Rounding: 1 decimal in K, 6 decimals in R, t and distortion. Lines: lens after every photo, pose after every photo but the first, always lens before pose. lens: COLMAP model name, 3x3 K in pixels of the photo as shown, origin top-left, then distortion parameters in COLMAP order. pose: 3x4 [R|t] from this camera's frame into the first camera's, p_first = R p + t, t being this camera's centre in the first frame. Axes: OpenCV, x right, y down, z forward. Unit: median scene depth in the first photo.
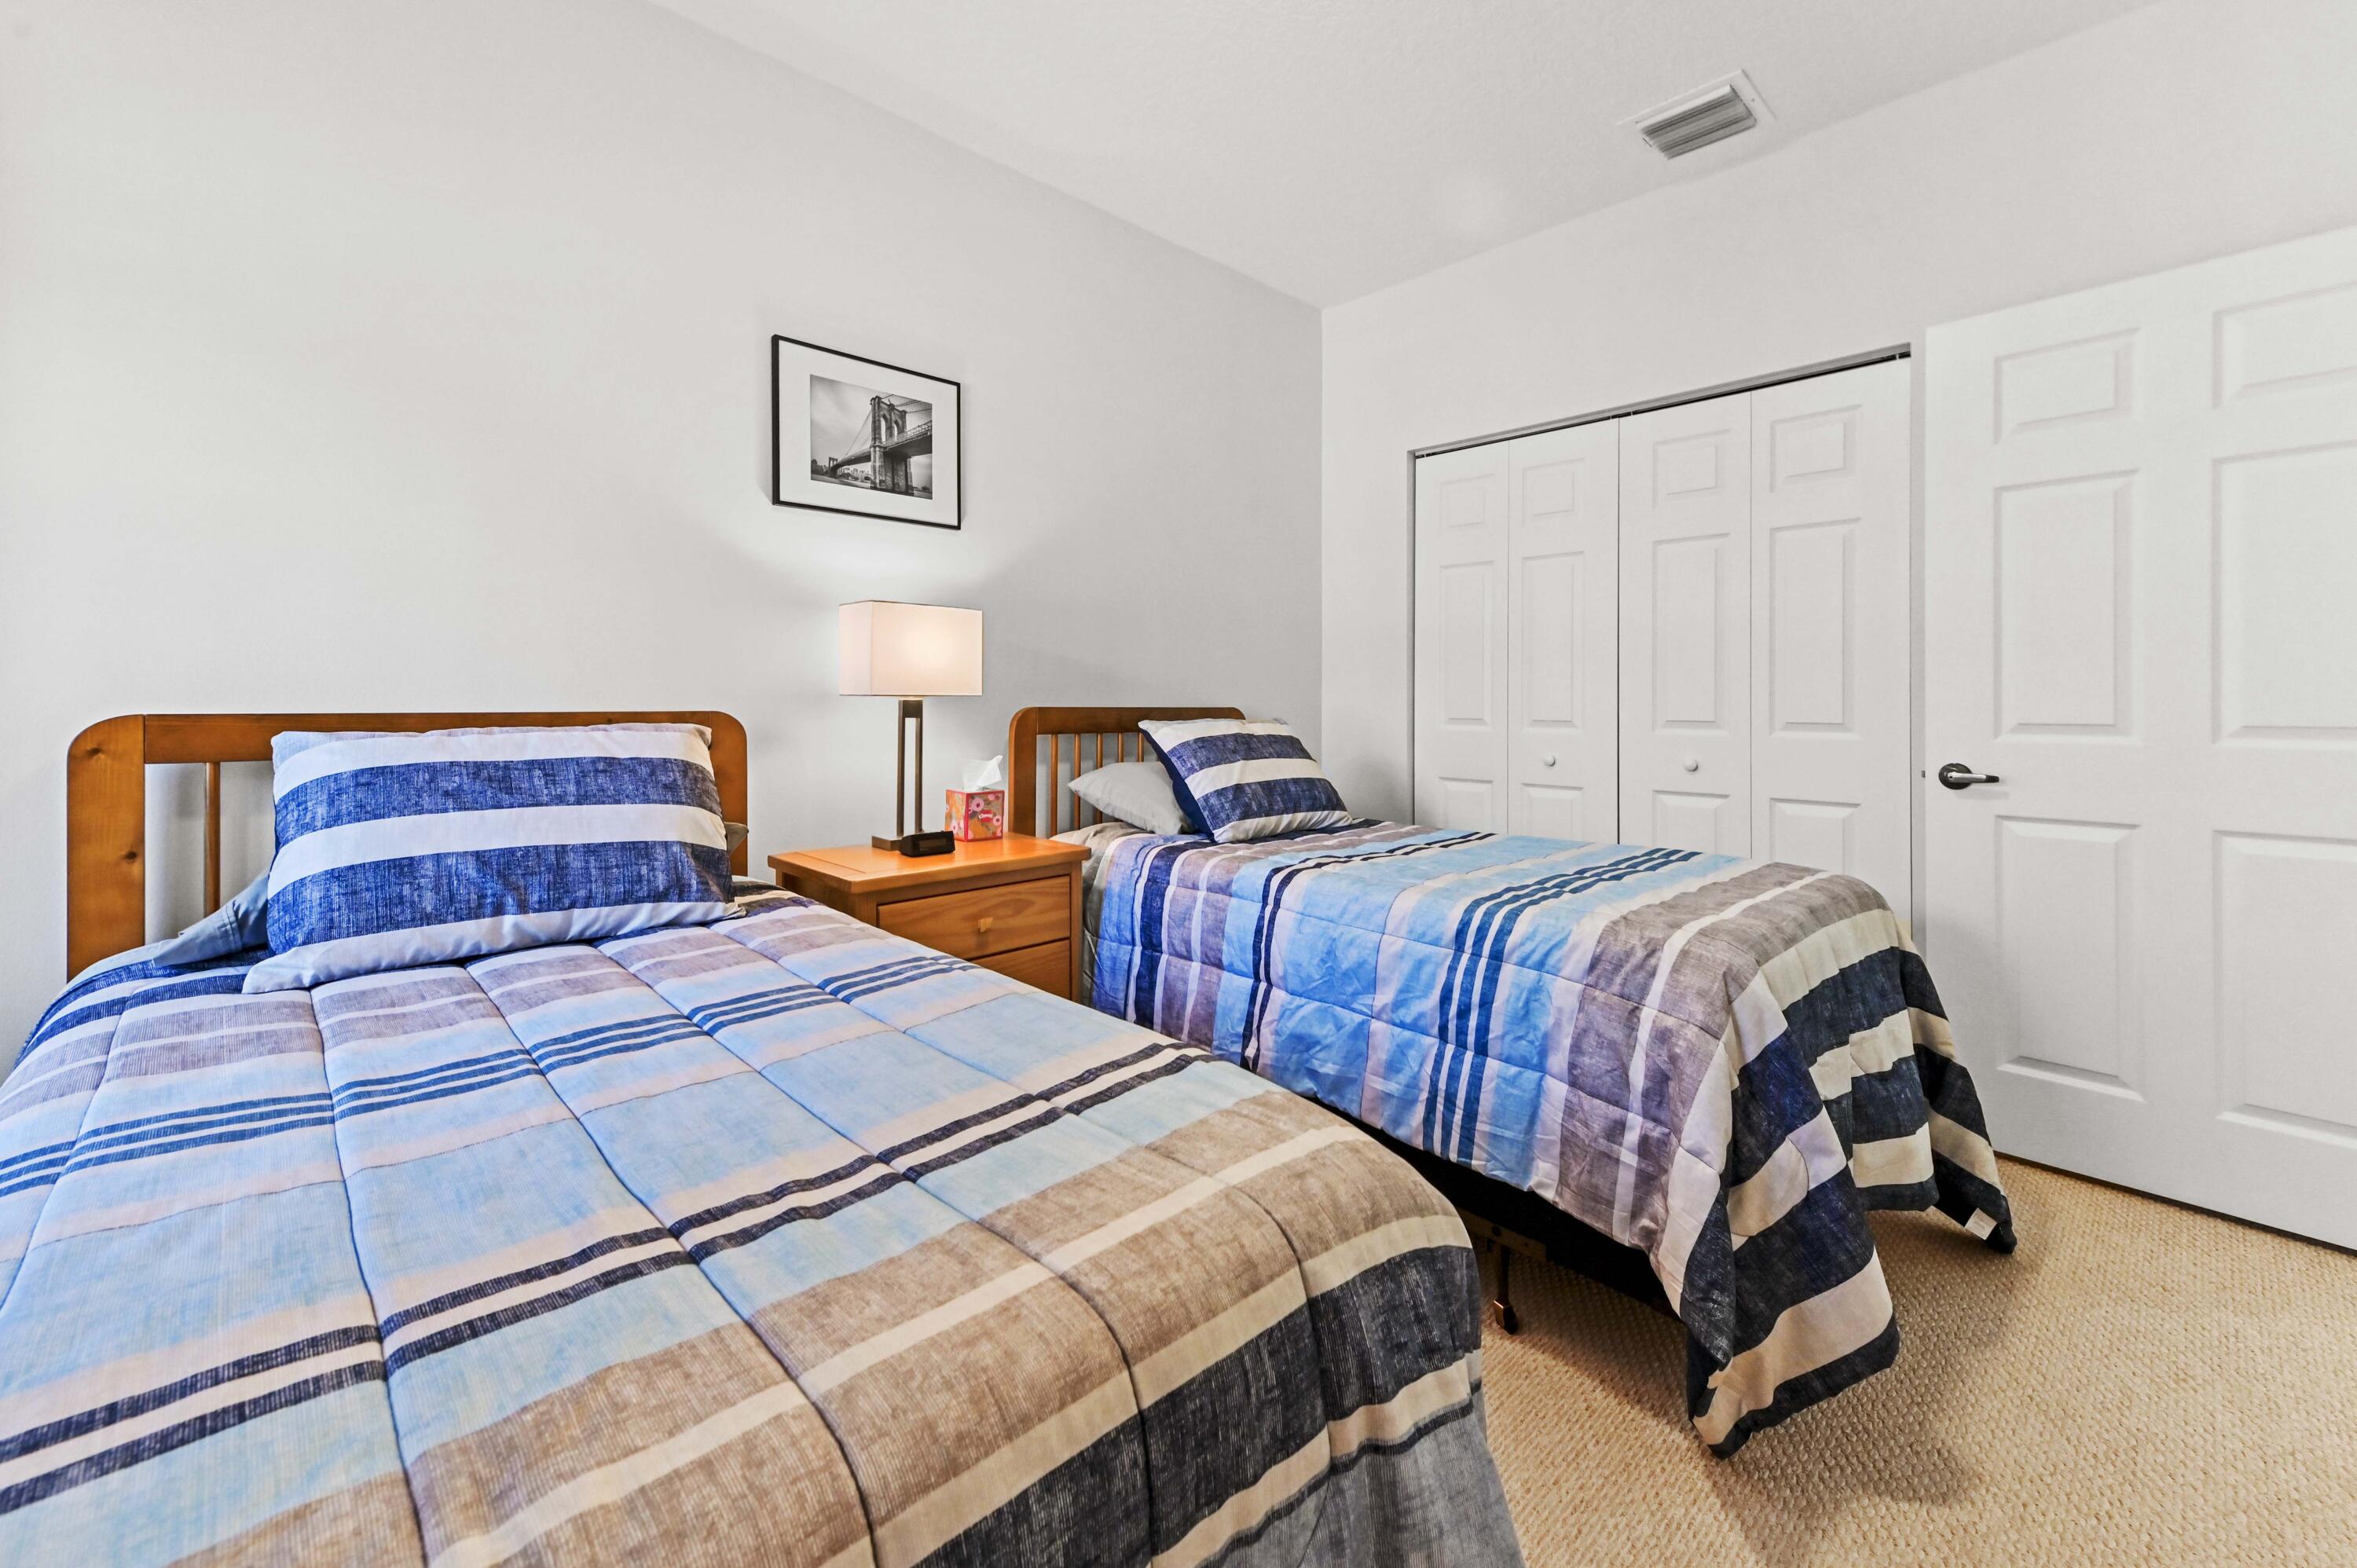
lens RADIAL K [[961.5, 0, 1191.5], [0, 961.5, 697.7], [0, 0, 1]] dist [0.016331, 0.000764]
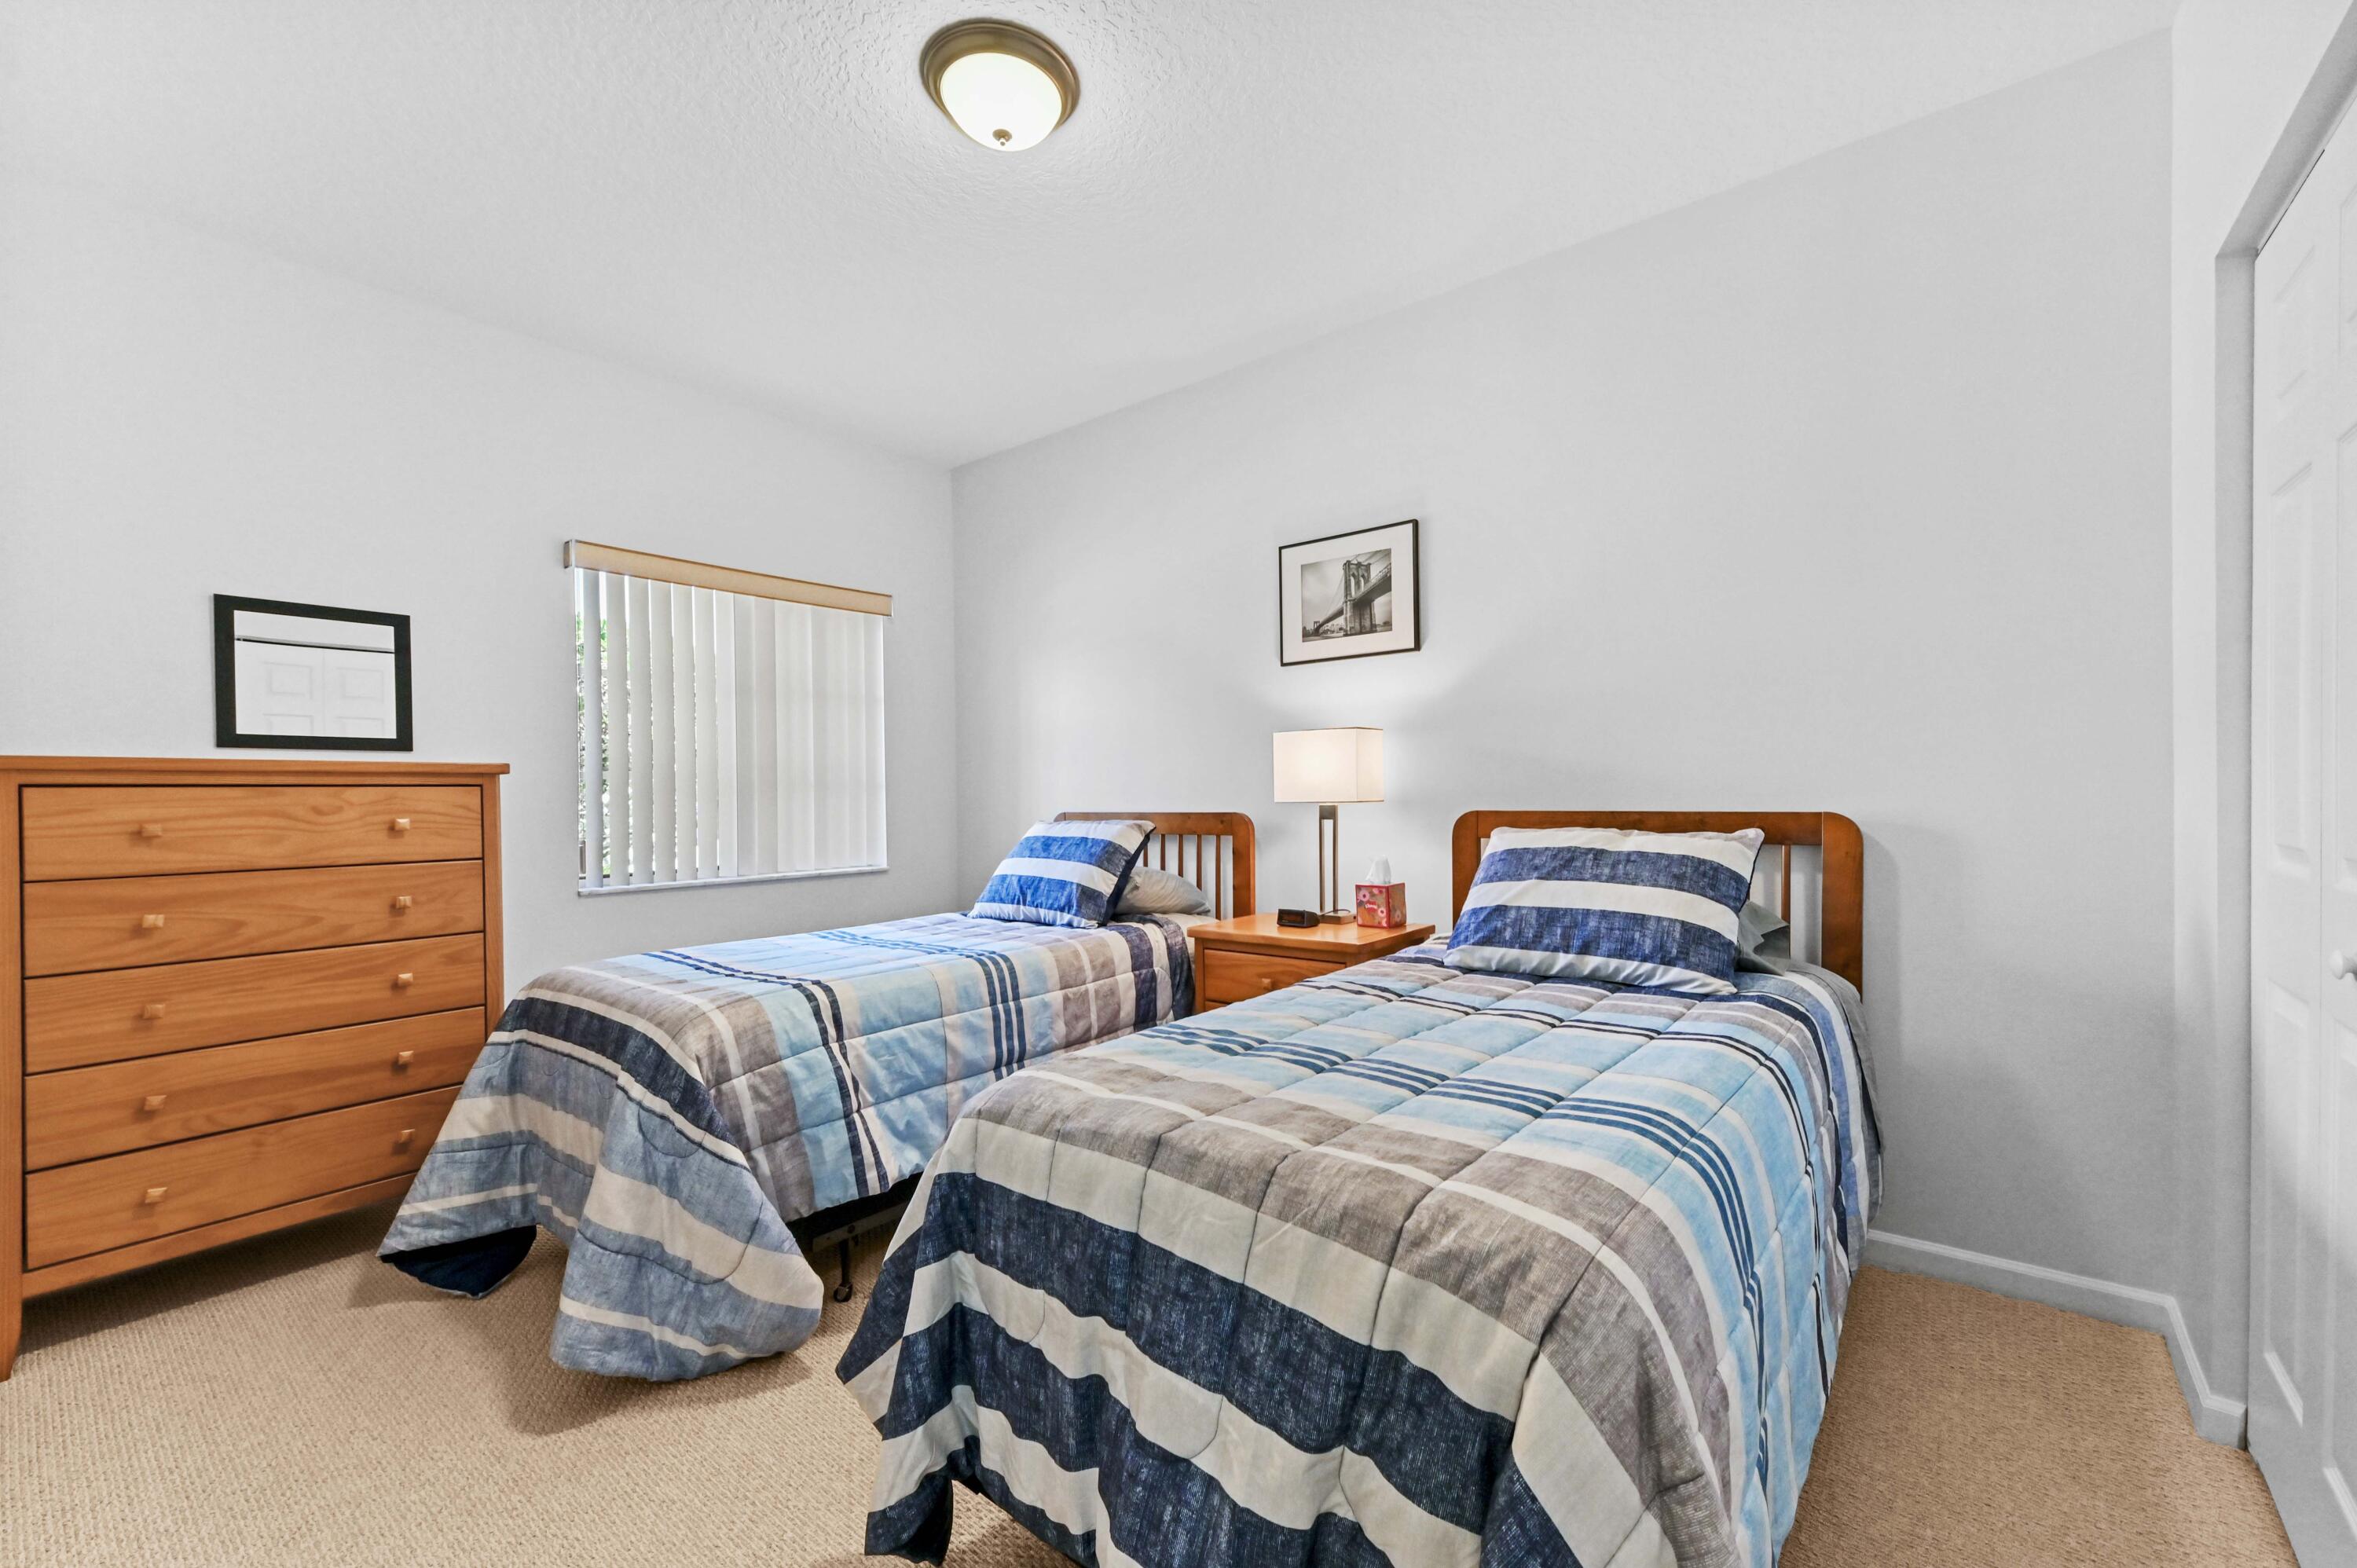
lens RADIAL K [[961.5, 0, 1182.5], [0, 961.5, 797.8], [0, 0, 1]] dist [0.016331, 0.000764]
pose [[0.122885, 0.003771, -0.992414, 0.883590], [0.019904, 0.999782, 0.006264, -0.017732], [0.992221, -0.020522, 0.122783, 0.626808]]
